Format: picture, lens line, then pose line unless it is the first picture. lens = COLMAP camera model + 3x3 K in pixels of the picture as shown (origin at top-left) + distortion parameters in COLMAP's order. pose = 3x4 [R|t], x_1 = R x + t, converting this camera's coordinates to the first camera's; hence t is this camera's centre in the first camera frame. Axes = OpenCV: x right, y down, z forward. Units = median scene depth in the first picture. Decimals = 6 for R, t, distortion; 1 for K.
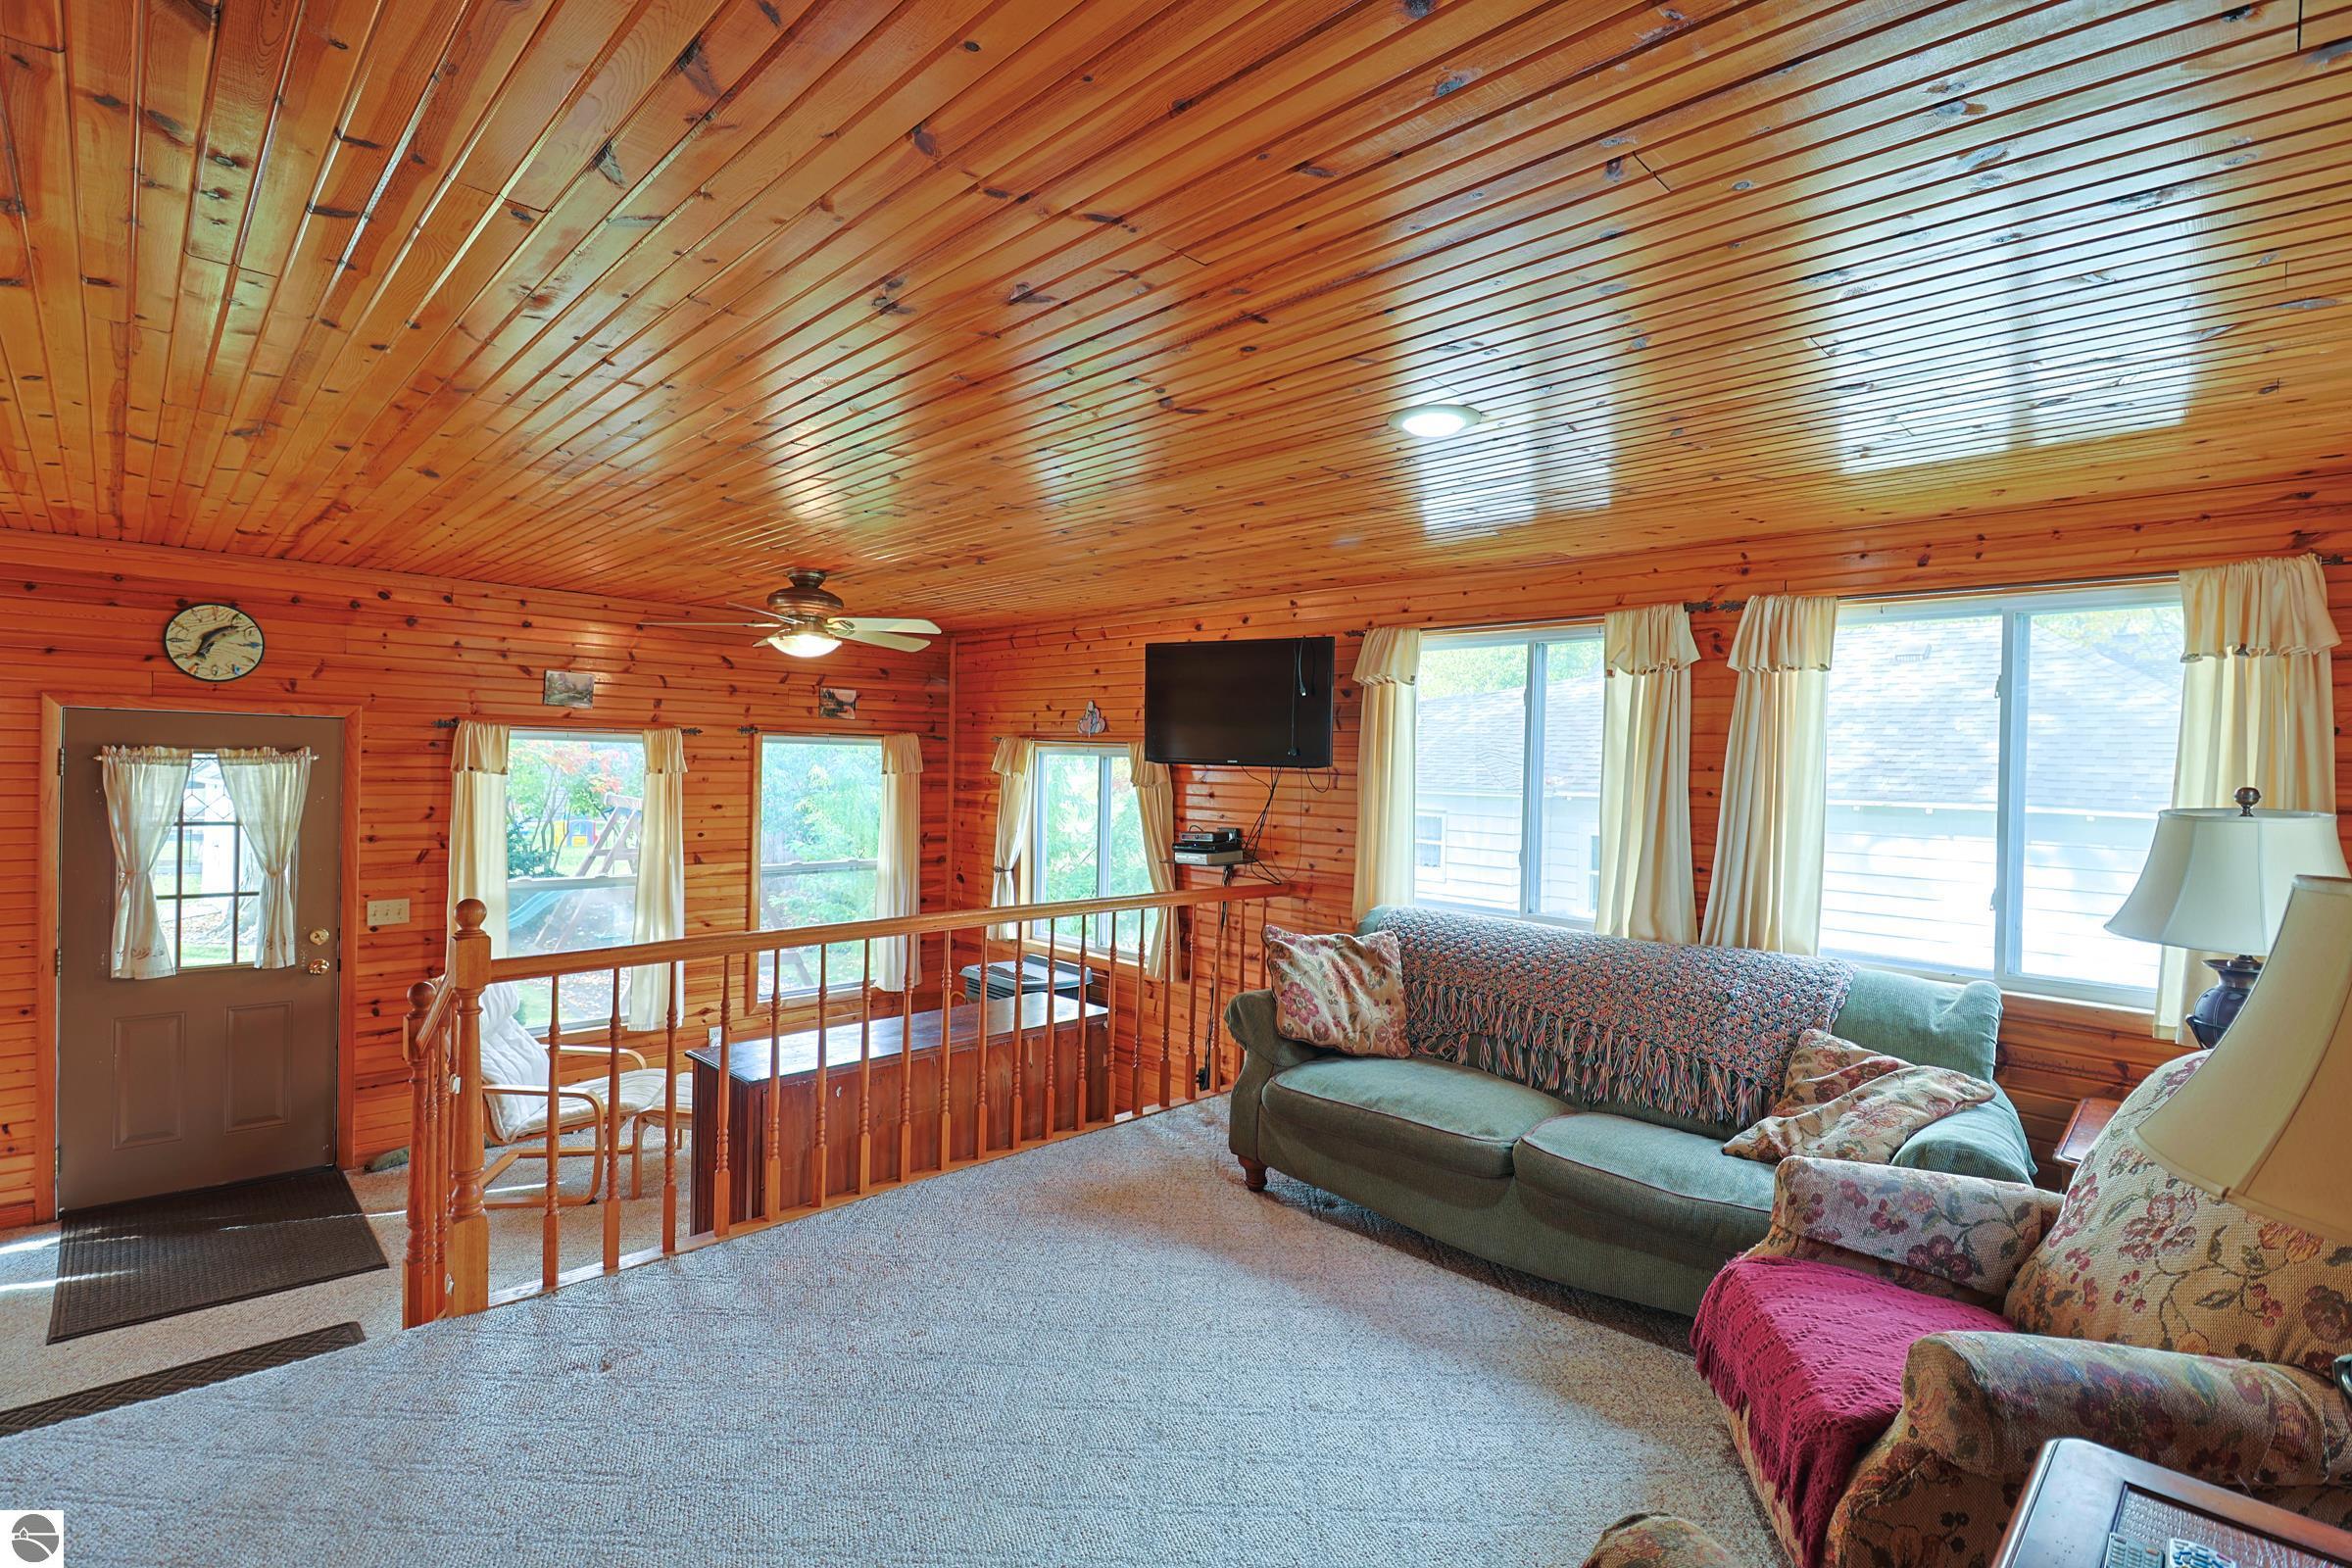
lens RADIAL K [[1100.6, 0, 1179.5], [0, 1100.6, 764.3], [0, 0, 1]] dist [-0.003796, -0.004086]
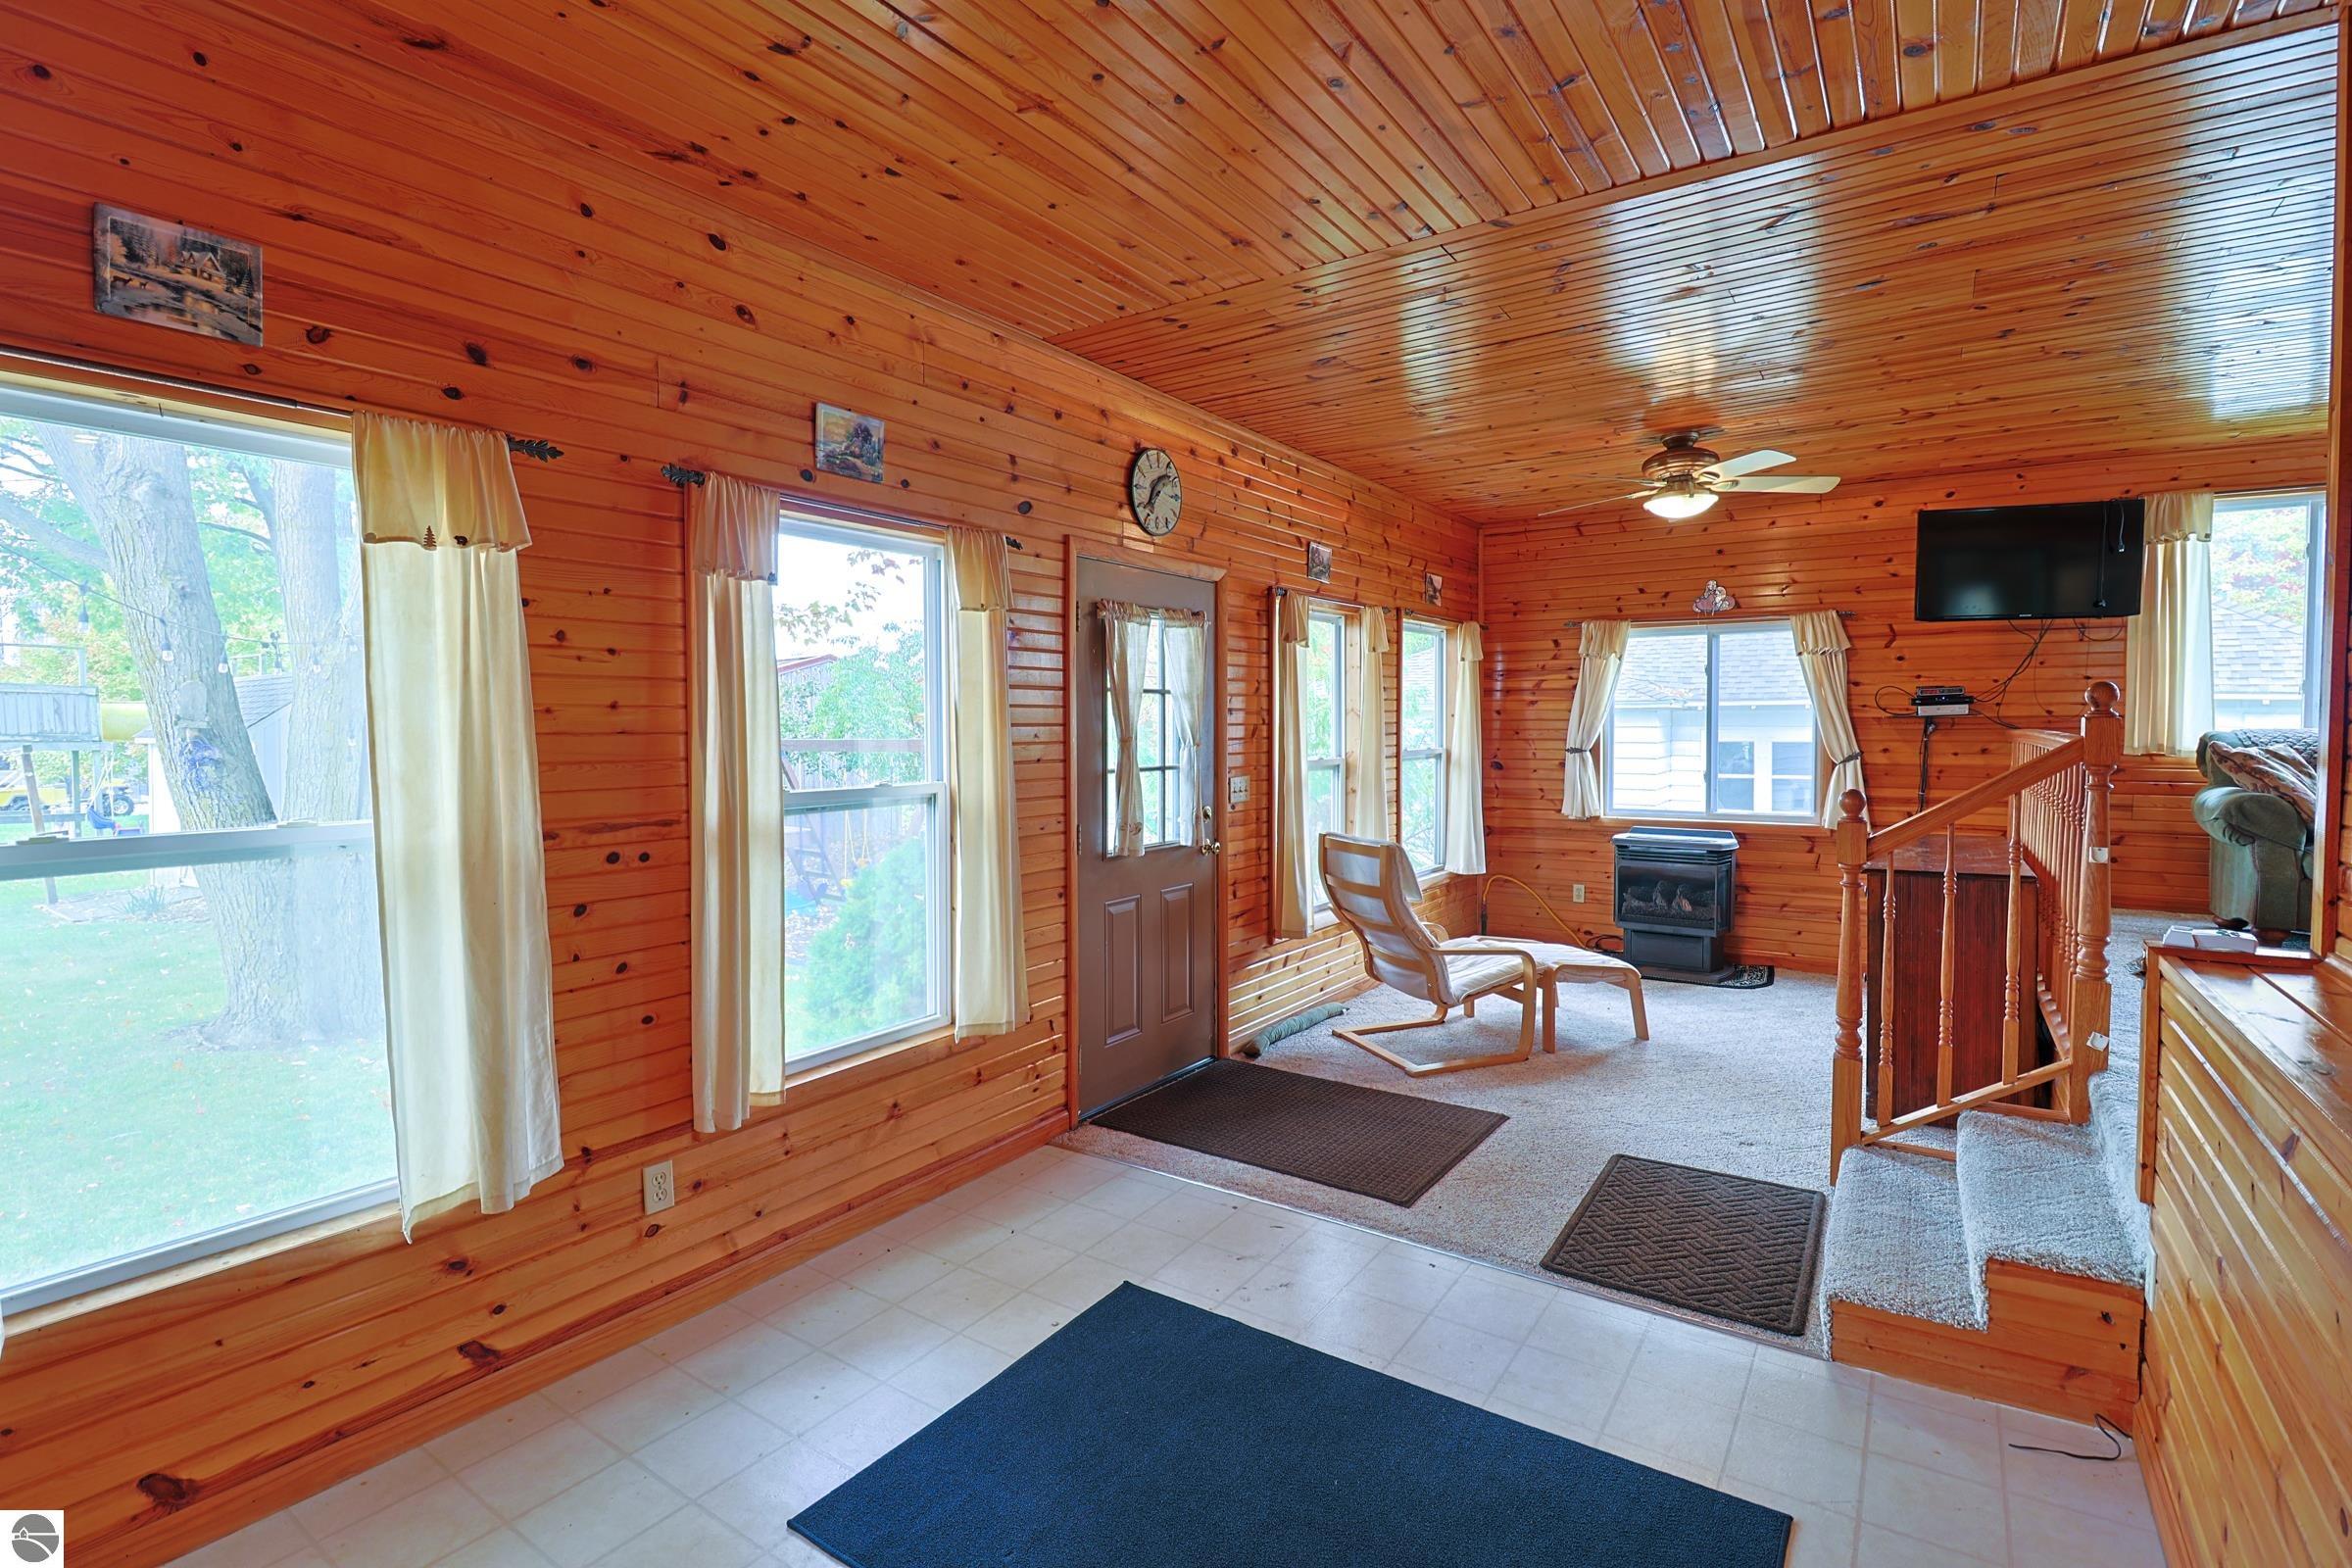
lens RADIAL K [[1100.6, 0, 1172.5], [0, 1100.6, 768.7], [0, 0, 1]] dist [-0.003796, -0.004086]
pose [[0.979139, -0.038744, 0.199462, -0.995006], [0.030897, 0.998627, 0.042306, 0.076752], [-0.200828, -0.035261, 0.978992, 0.080967]]
